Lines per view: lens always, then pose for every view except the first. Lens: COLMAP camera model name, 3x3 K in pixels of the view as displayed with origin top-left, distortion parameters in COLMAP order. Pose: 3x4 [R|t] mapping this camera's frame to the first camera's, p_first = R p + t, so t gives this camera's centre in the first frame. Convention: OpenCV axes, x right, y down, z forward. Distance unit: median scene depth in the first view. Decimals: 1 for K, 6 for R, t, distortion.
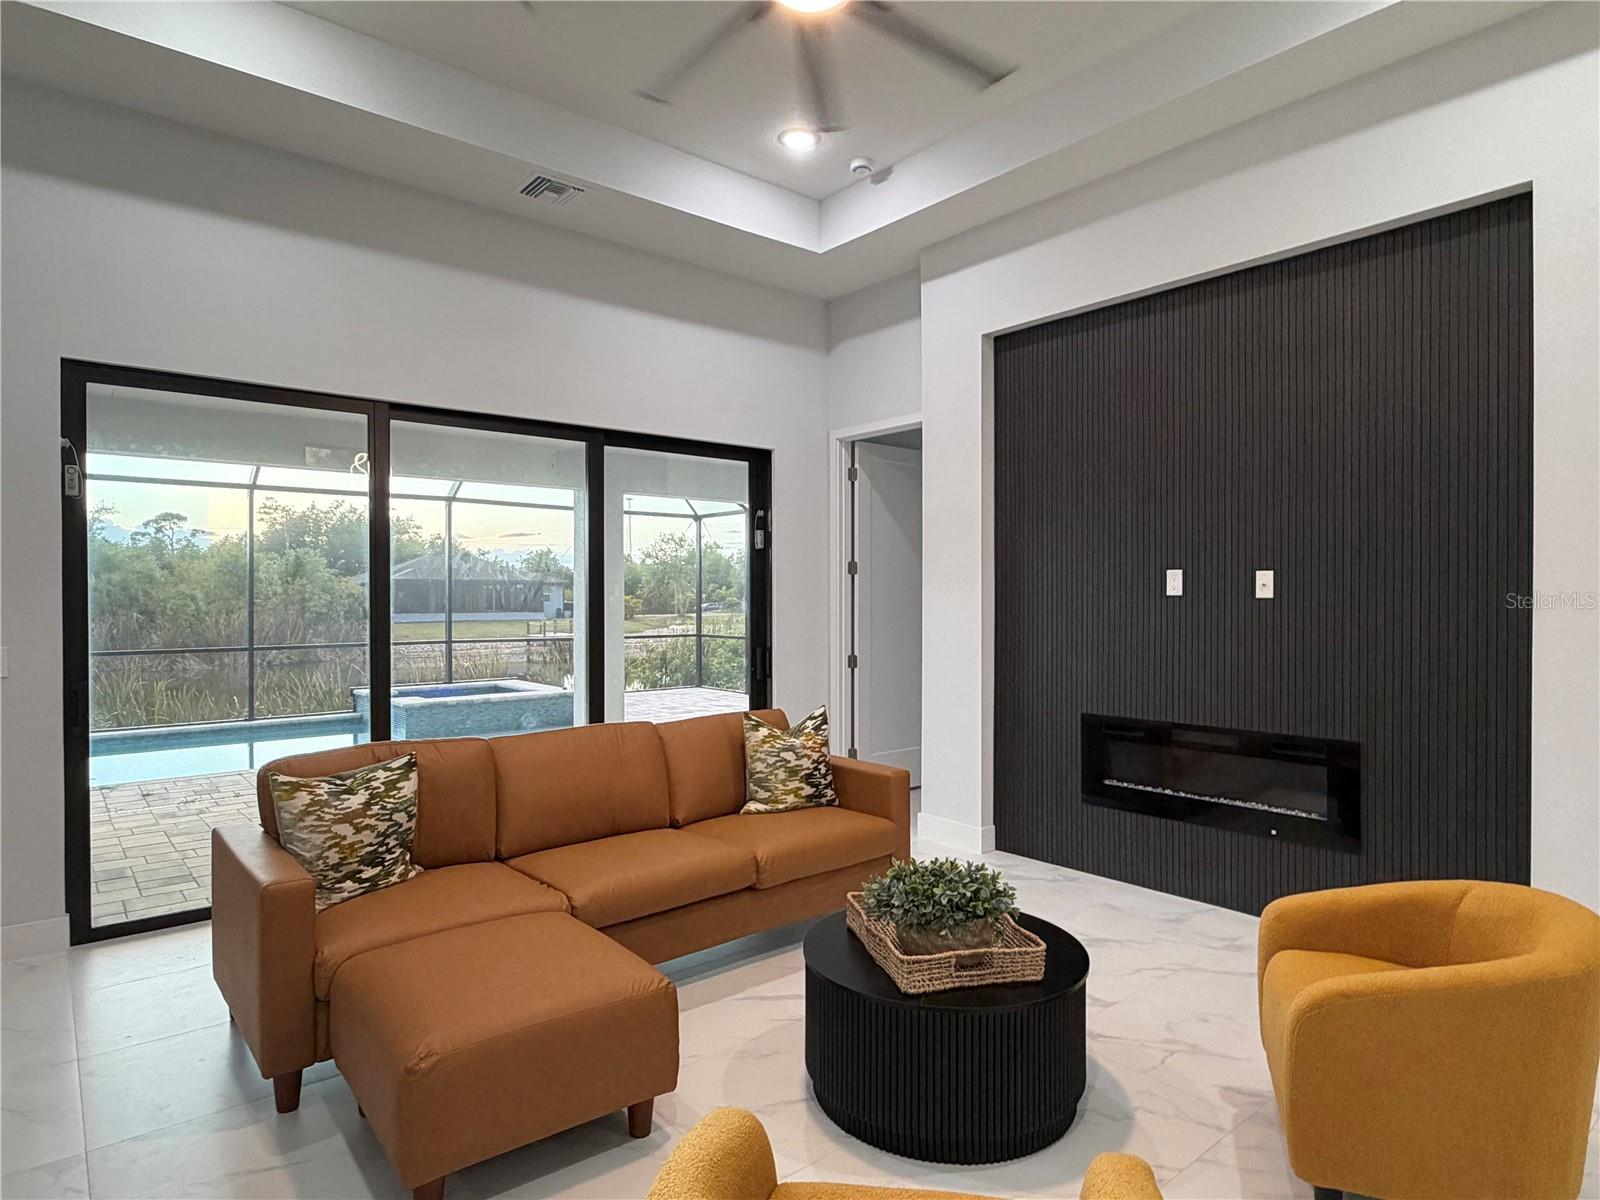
lens RADIAL K [[914.5, 0, 796.8], [0, 914.5, 598.6], [0, 0, 1]] dist [0.001044, -0.000357]
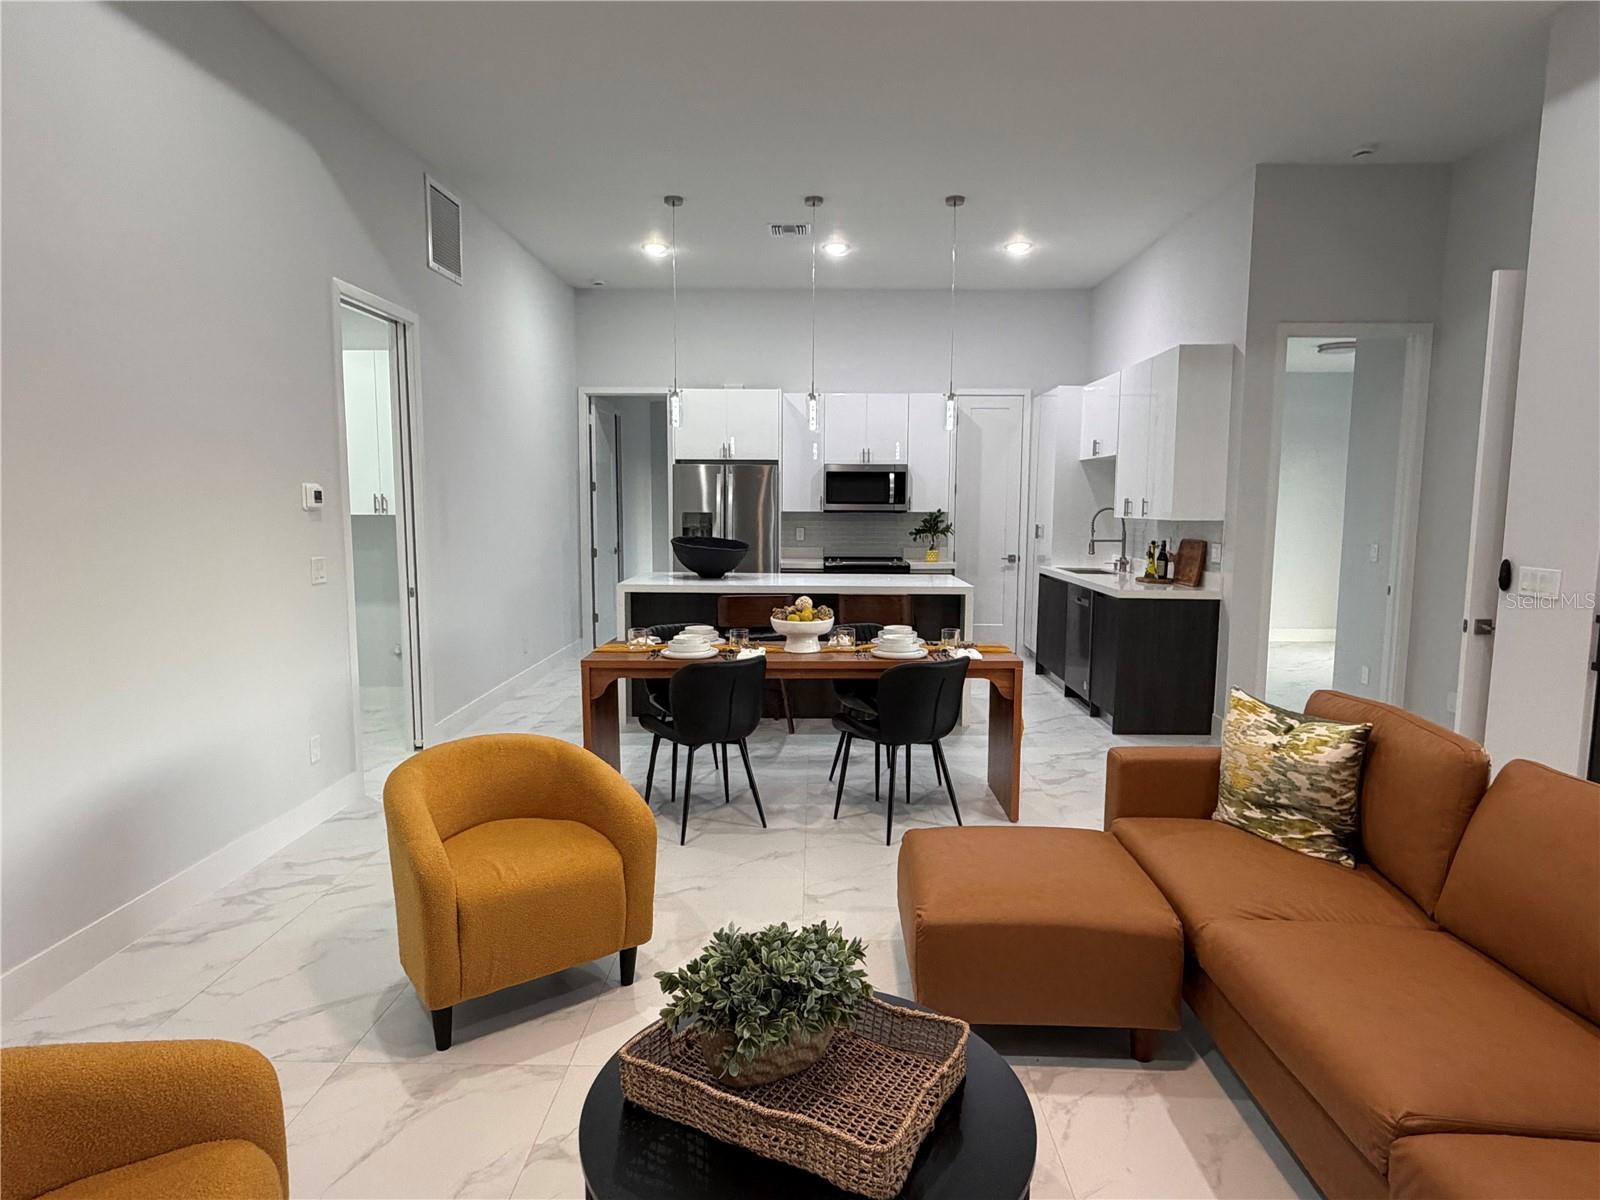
lens RADIAL K [[914.5, 0, 801.8], [0, 914.5, 597.1], [0, 0, 1]] dist [0.001044, -0.000357]
pose [[-0.655809, 0.078768, -0.750807, 0.396192], [-0.005468, 0.994020, 0.109060, -0.021372], [0.754907, 0.075628, -0.651456, 0.901927]]
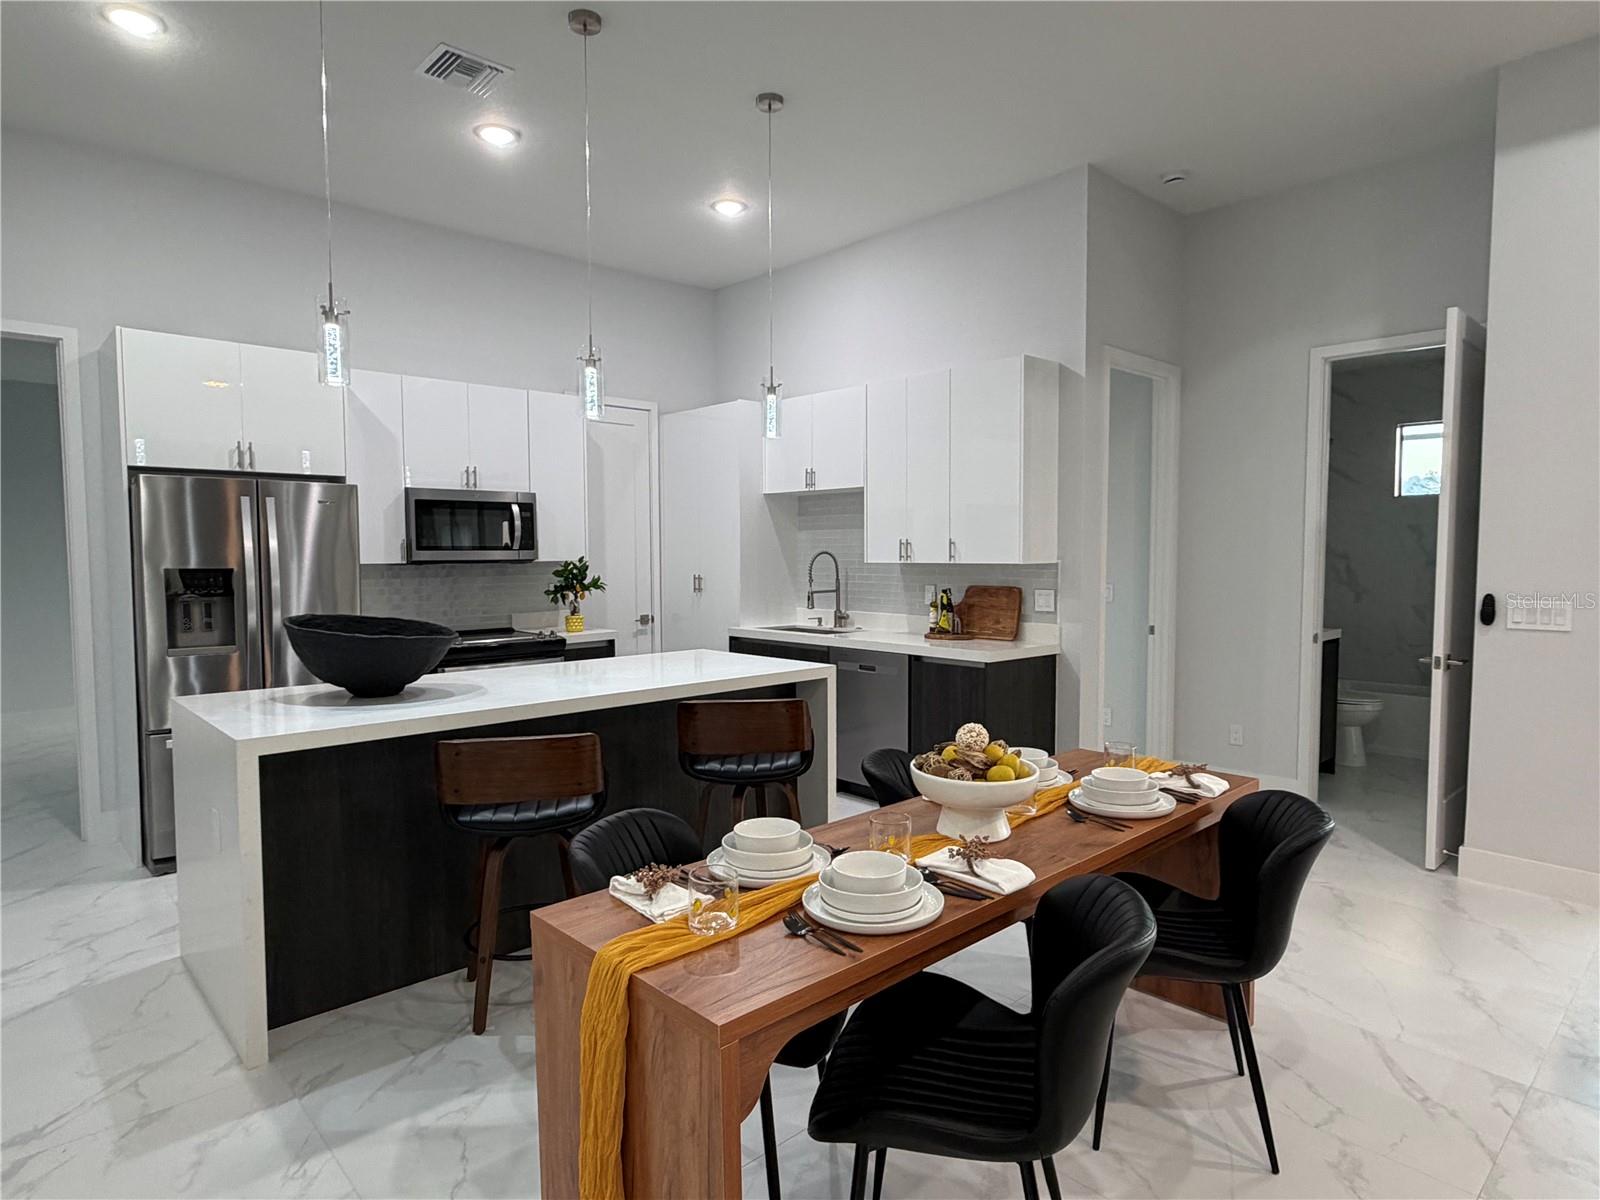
lens RADIAL K [[914.5, 0, 805.6], [0, 914.5, 603.7], [0, 0, 1]] dist [0.001044, -0.000357]
pose [[0.054233, 0.060799, -0.996676, 0.111422], [0.001280, 0.998140, 0.060958, -0.009351], [0.998527, -0.004582, 0.054054, 0.060873]]
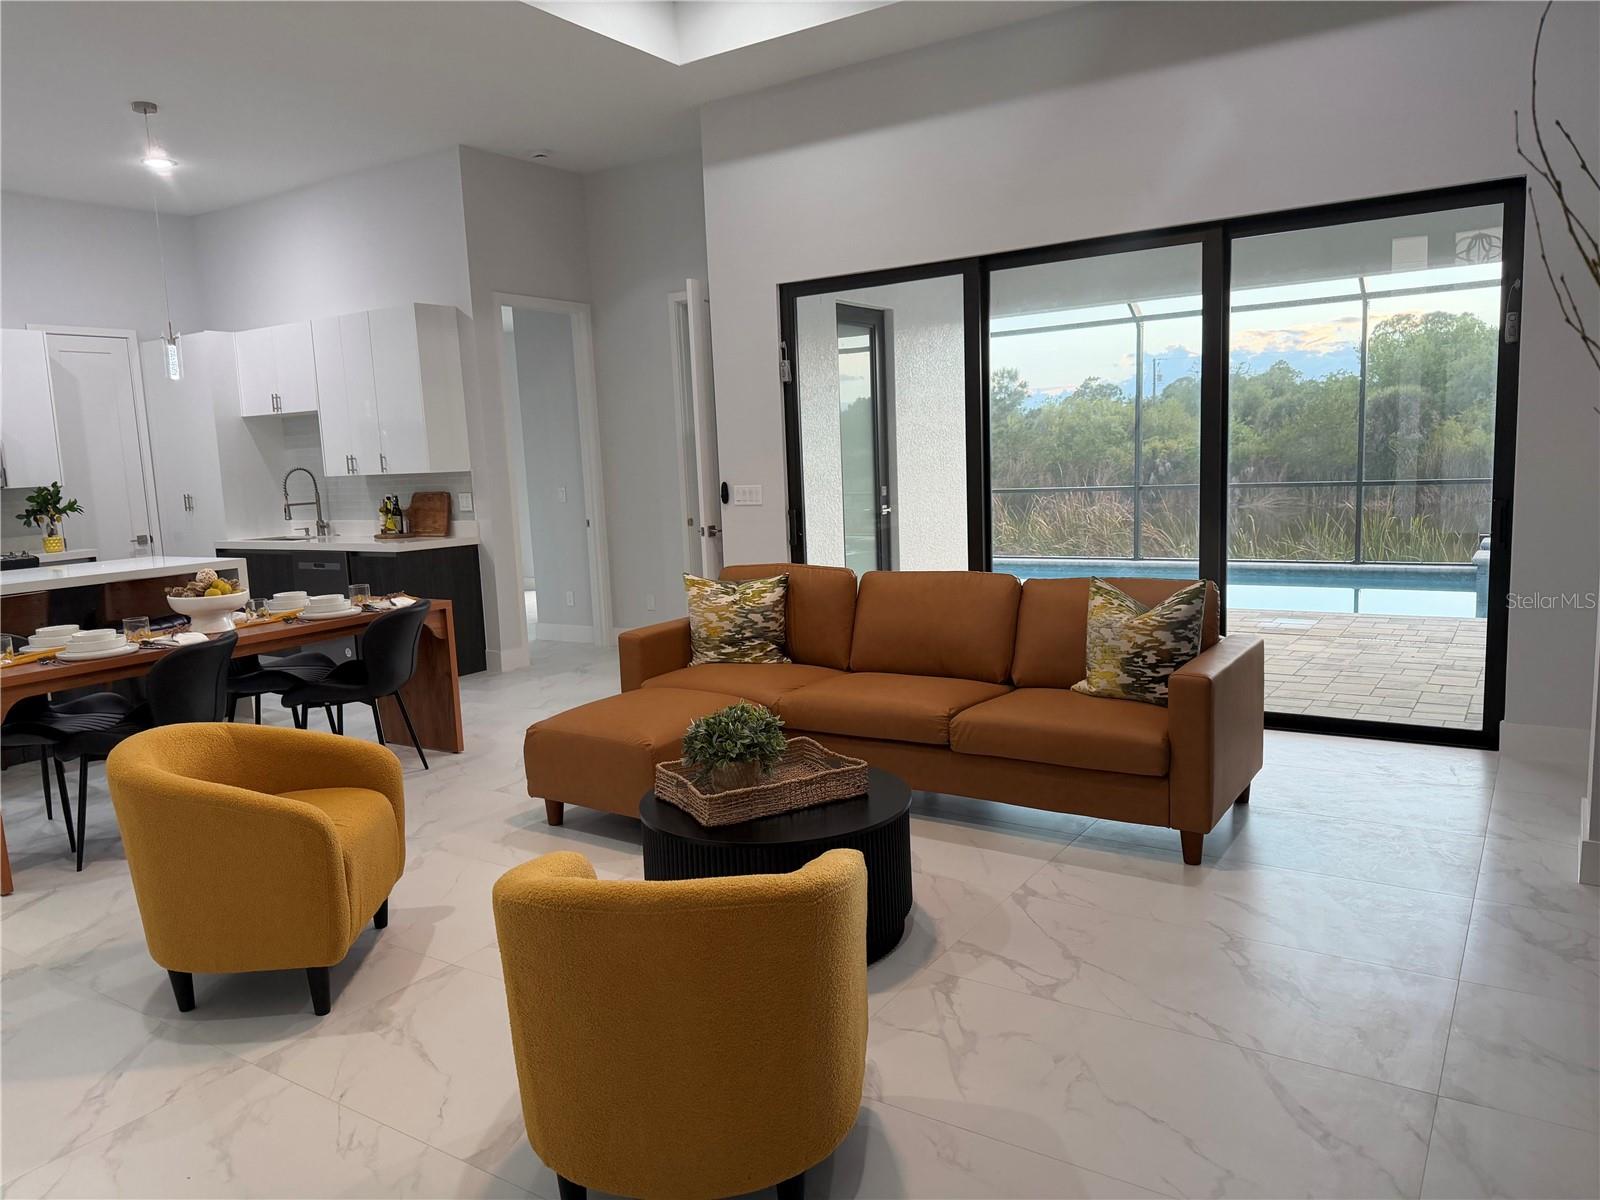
lens RADIAL K [[1122.6, 0, 797.9], [0, 1122.6, 602.9], [0, 0, 1]] dist [0.059085, -0.069991]
pose [[0.283203, 0.118795, -0.951674, 0.877216], [0.039521, 0.990011, 0.135341, -0.003782], [0.958245, -0.075940, 0.275679, 0.453091]]
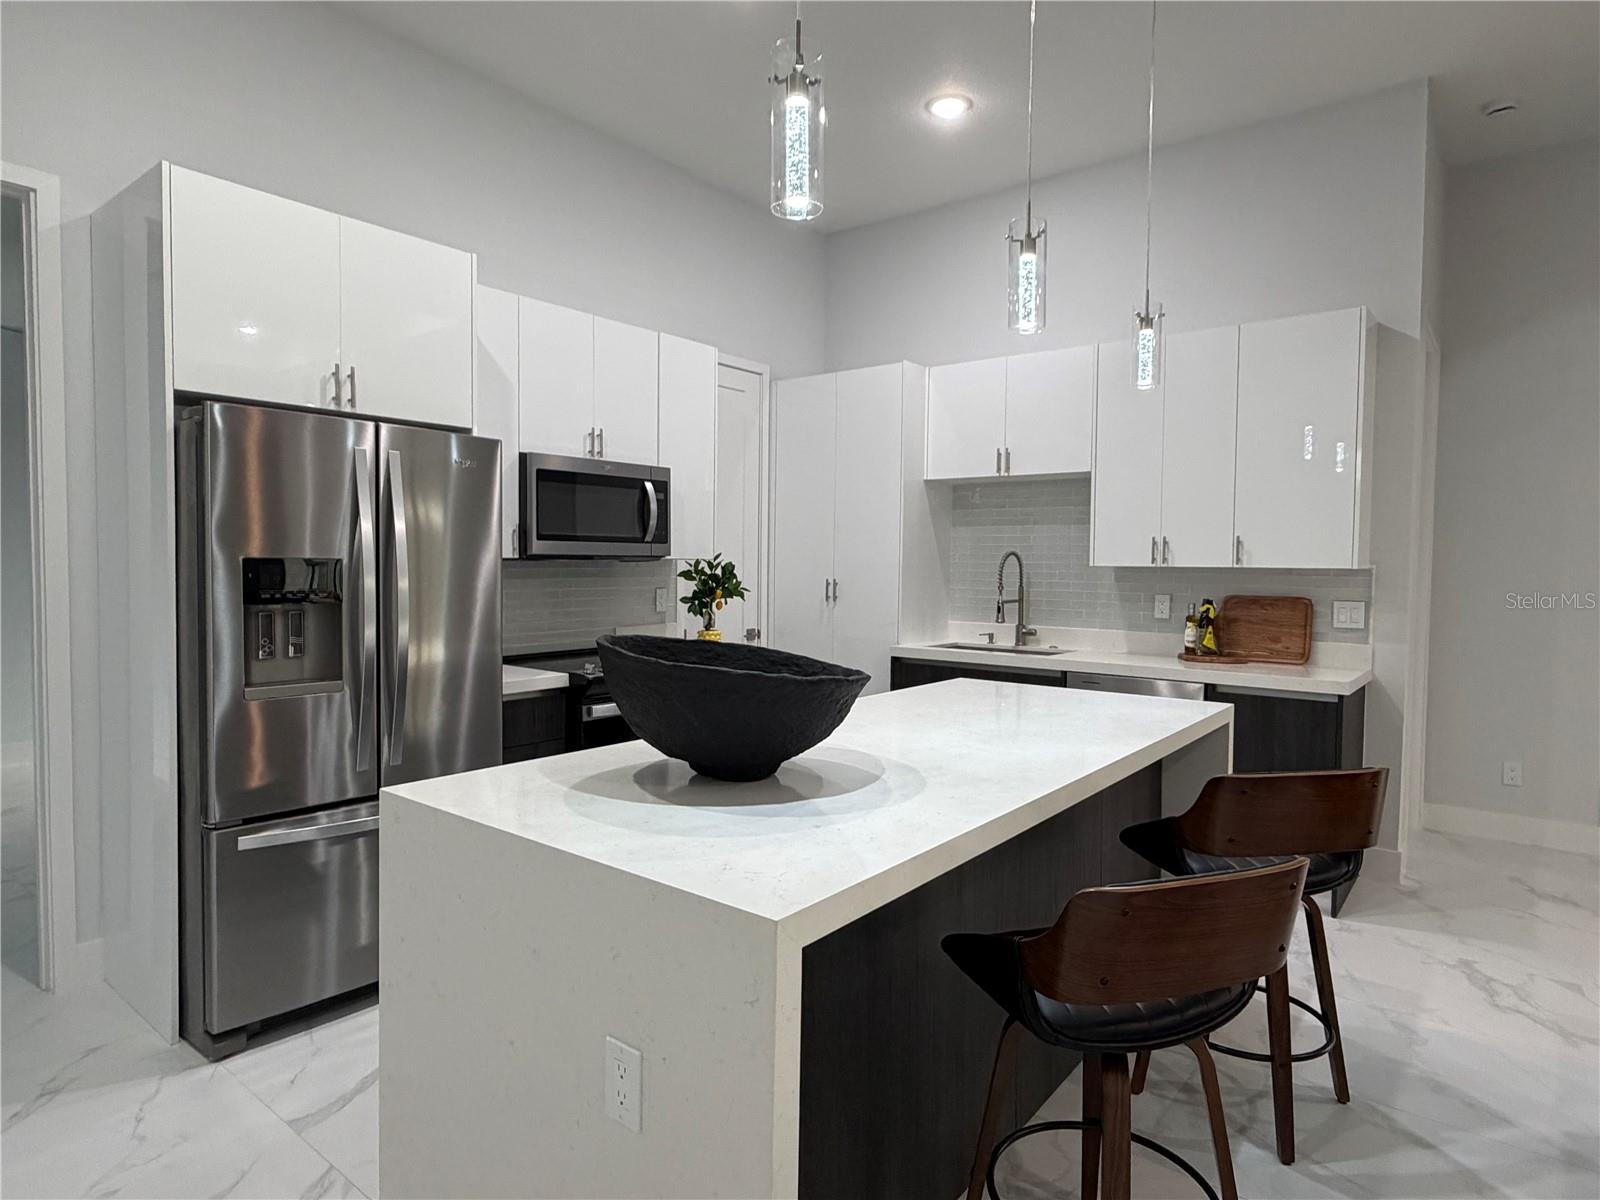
lens RADIAL K [[914.5, 0, 798.1], [0, 914.5, 595.3], [0, 0, 1]] dist [0.001044, -0.000357]
pose [[0.200520, 0.042683, -0.978759, -0.248703], [-0.013534, 0.999076, 0.040796, 0.008208], [0.979596, 0.005066, 0.200913, -0.343396]]
